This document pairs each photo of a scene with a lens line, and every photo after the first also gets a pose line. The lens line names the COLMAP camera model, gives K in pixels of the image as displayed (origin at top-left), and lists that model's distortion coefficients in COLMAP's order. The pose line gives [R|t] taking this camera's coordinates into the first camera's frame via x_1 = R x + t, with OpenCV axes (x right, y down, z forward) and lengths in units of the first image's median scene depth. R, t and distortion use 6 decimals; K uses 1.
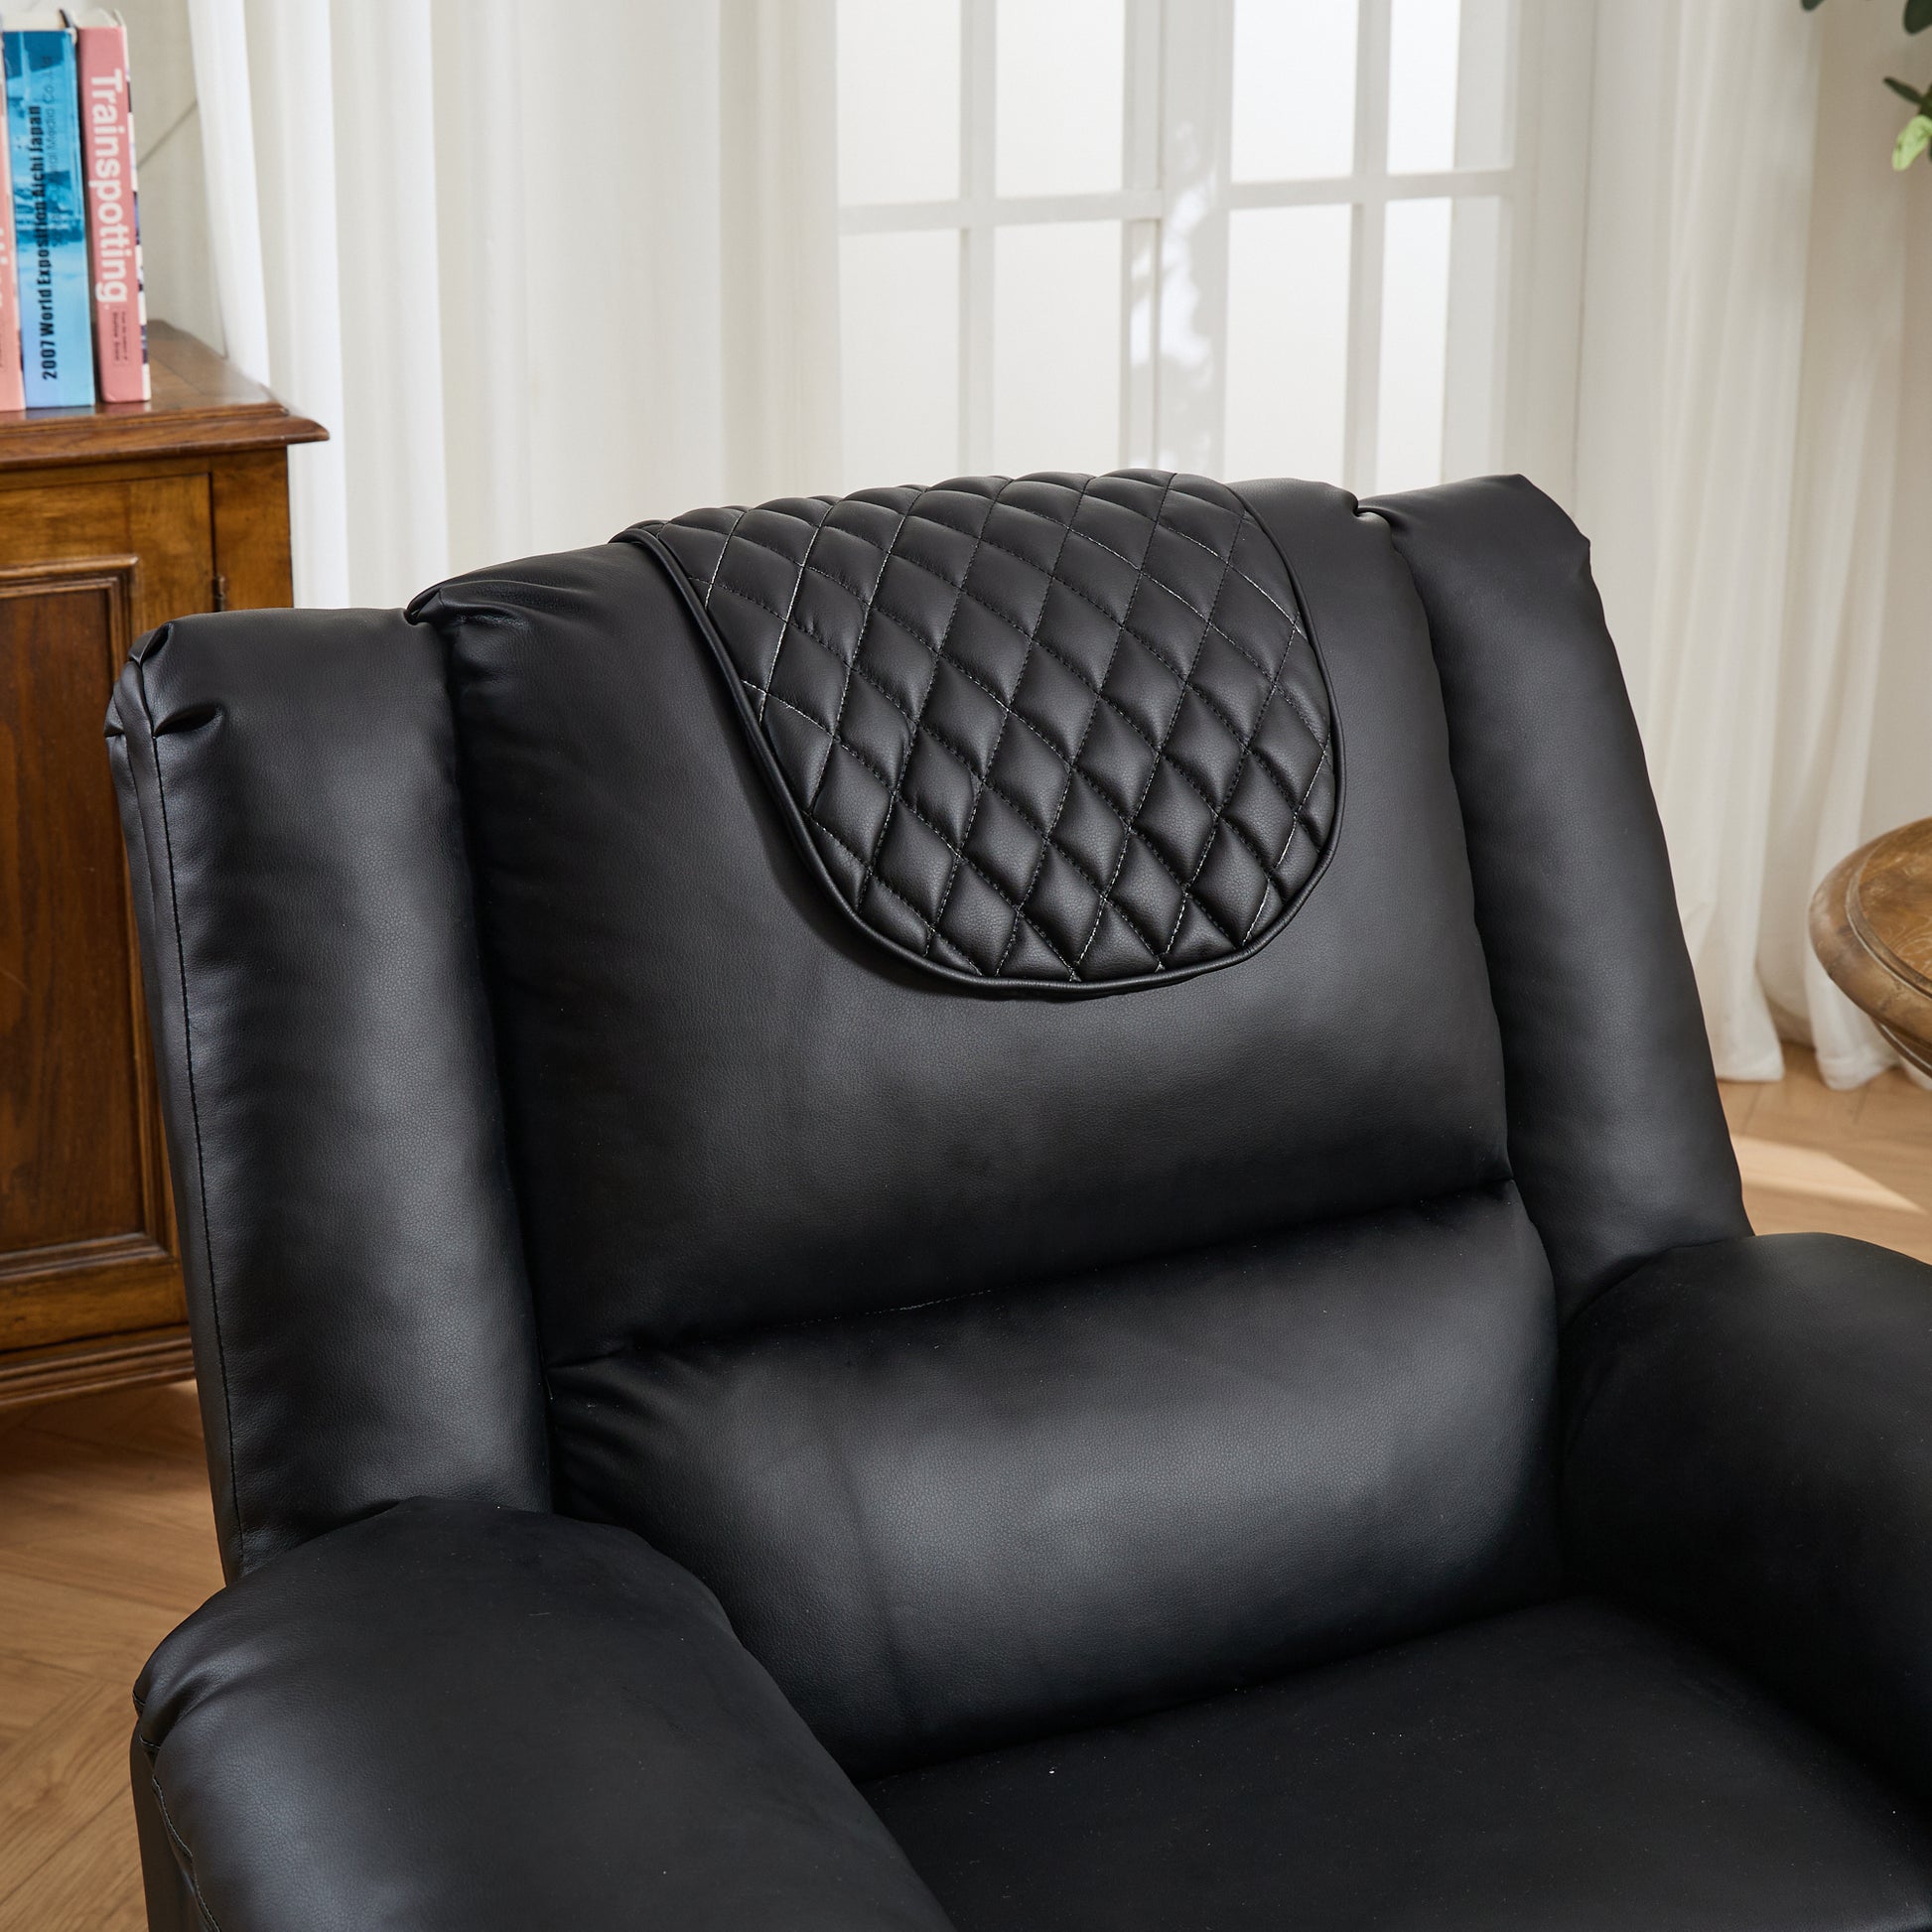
lens RADIAL K [[3919.5, 0, 969.5], [0, 3919.5, 961.2], [0, 0, 1]] dist [0.059297, -0.257882]
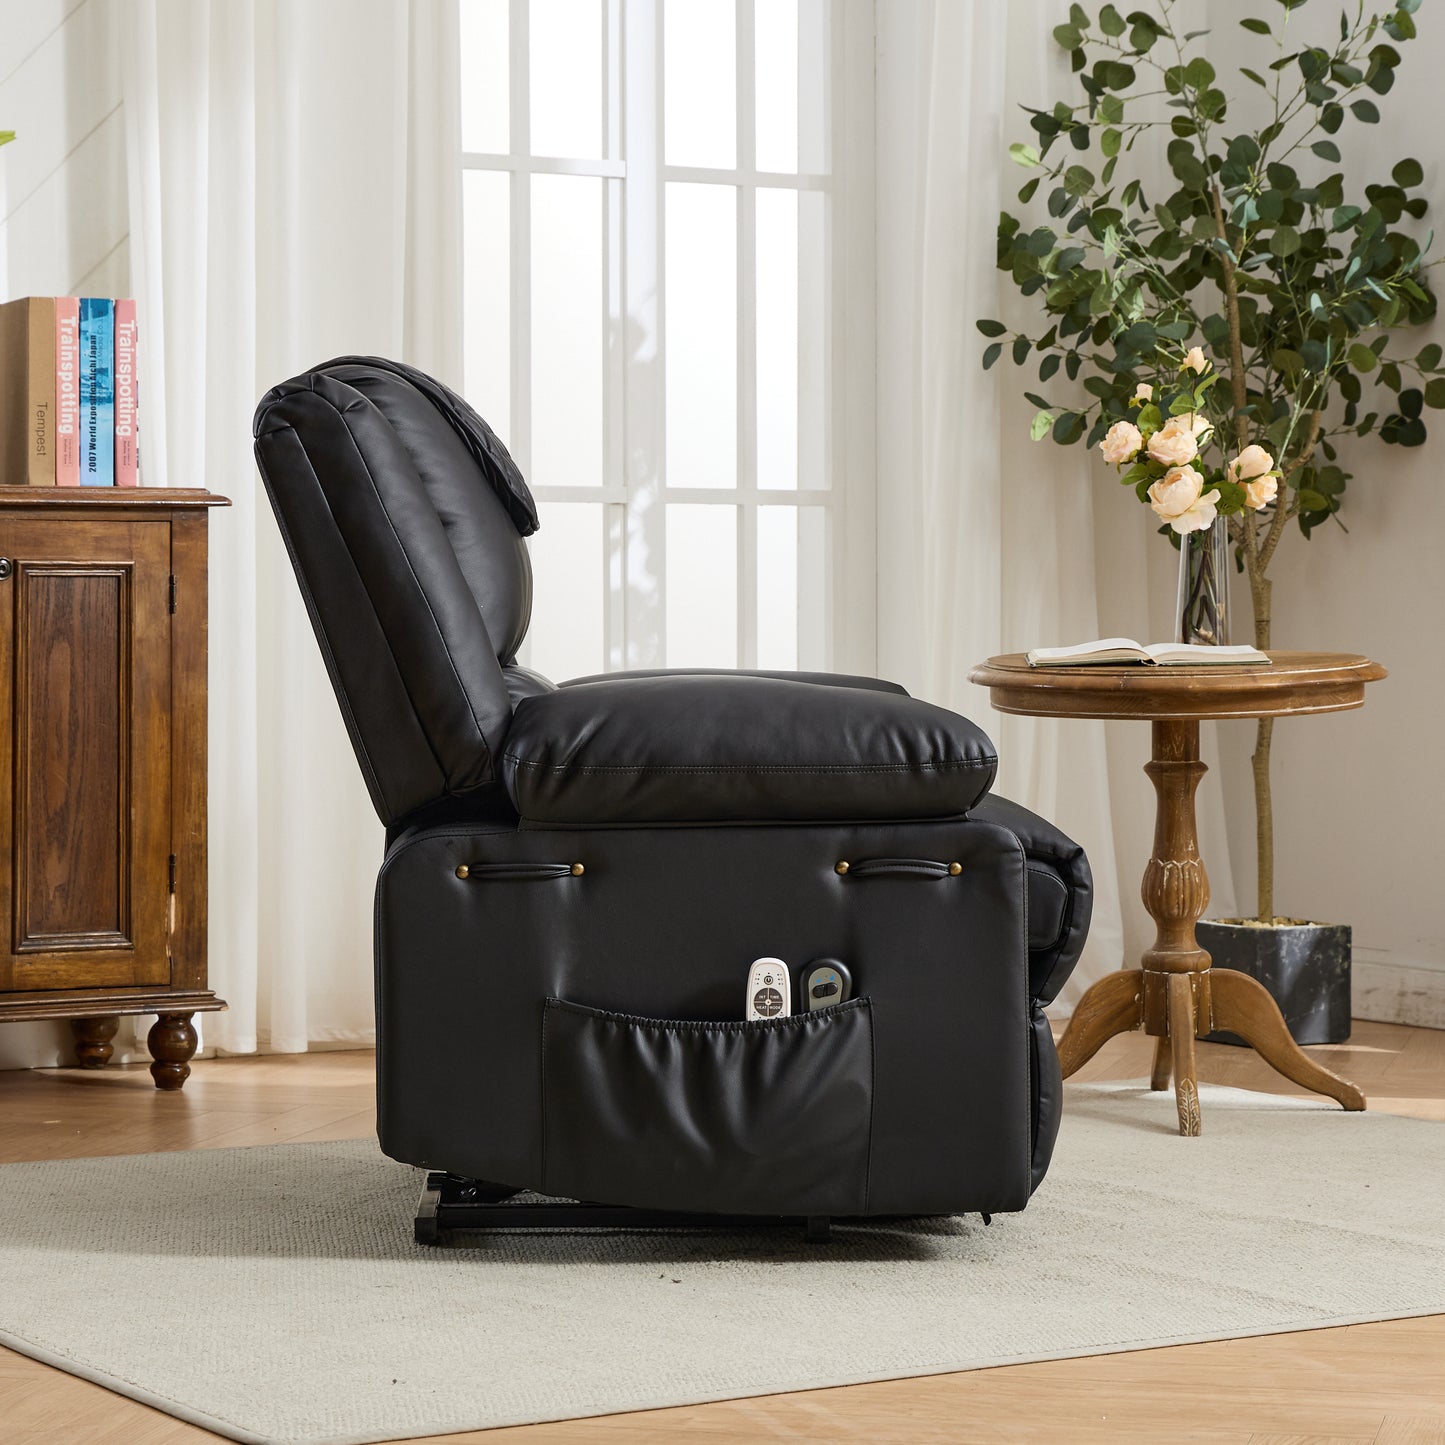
lens RADIAL K [[4568.9, 0, 717.7], [0, 4568.9, 721.9], [0, 0, 1]] dist [-0.026492, 0.502540]
pose [[0.994177, -0.007640, 0.107491, -0.167143], [0.037782, 0.958879, -0.281289, 0.613087], [-0.100921, 0.283712, 0.953584, -1.146471]]
